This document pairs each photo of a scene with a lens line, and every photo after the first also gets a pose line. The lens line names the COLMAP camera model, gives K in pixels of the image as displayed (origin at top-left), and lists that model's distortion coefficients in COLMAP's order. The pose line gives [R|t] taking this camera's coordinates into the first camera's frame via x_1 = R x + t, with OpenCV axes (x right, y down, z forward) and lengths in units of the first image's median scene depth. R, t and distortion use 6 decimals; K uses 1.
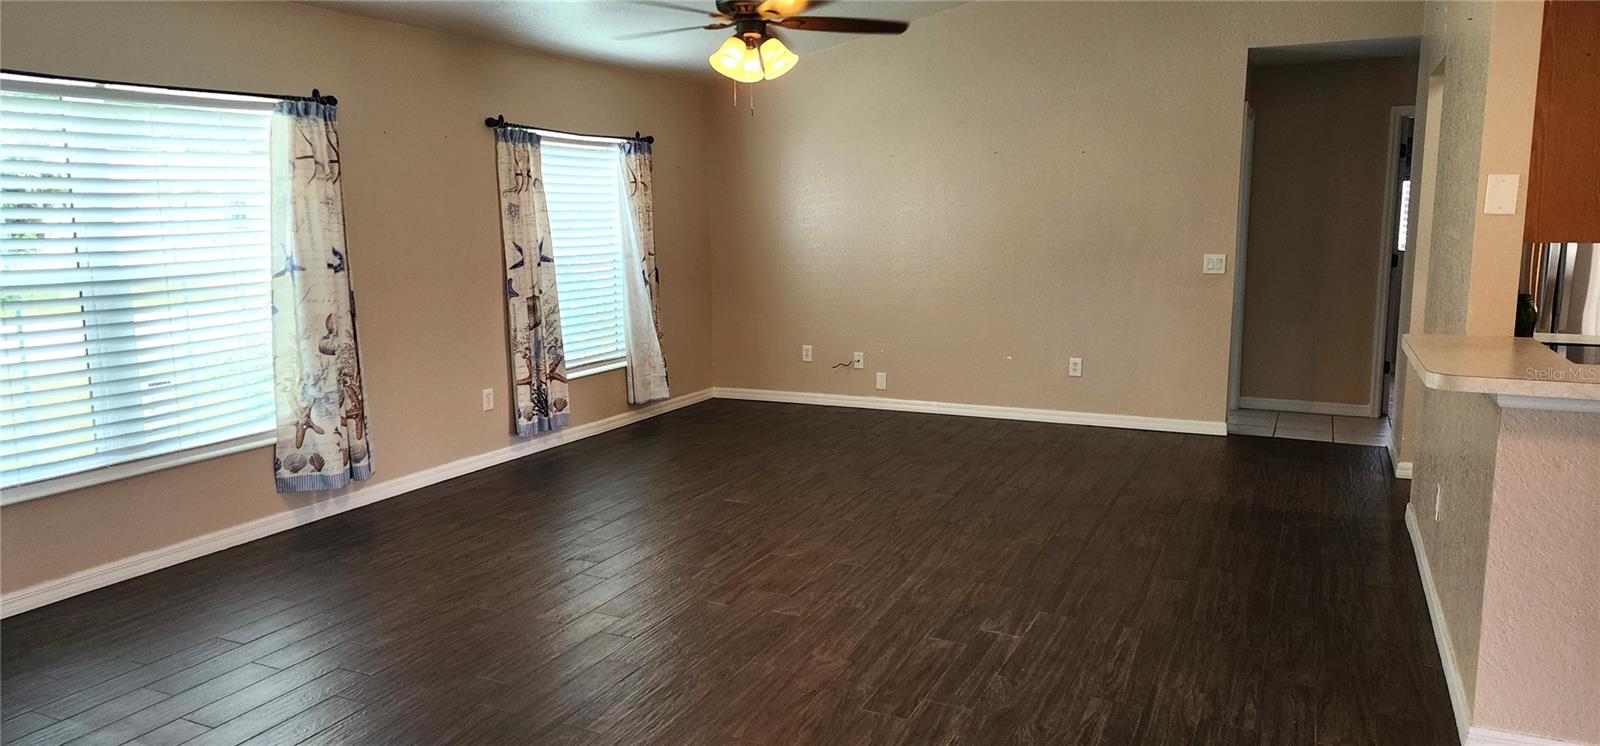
lens RADIAL K [[1062.5, 0, 797.6], [0, 1062.5, 341.8], [0, 0, 1]] dist [0.068647, -0.003912]
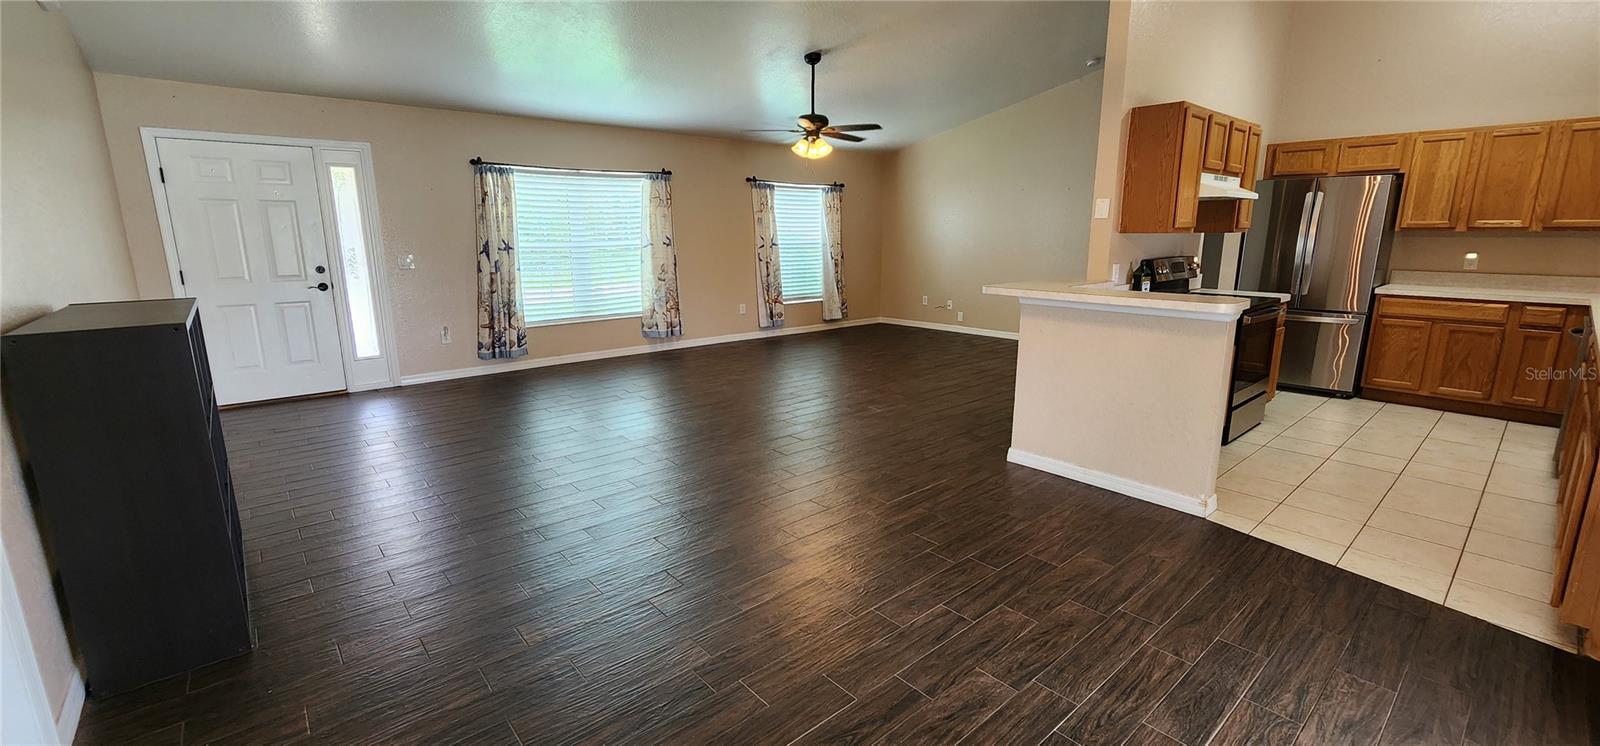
lens RADIAL K [[653.8, 0, 799.9], [0, 653.8, 363.1], [0, 0, 1]] dist [-0.001879, -0.000338]
pose [[0.920284, 0.083338, -0.382273, 0.405003], [-0.052852, 0.994576, 0.089588, 0.045678], [0.387665, -0.062243, 0.919696, -0.222520]]
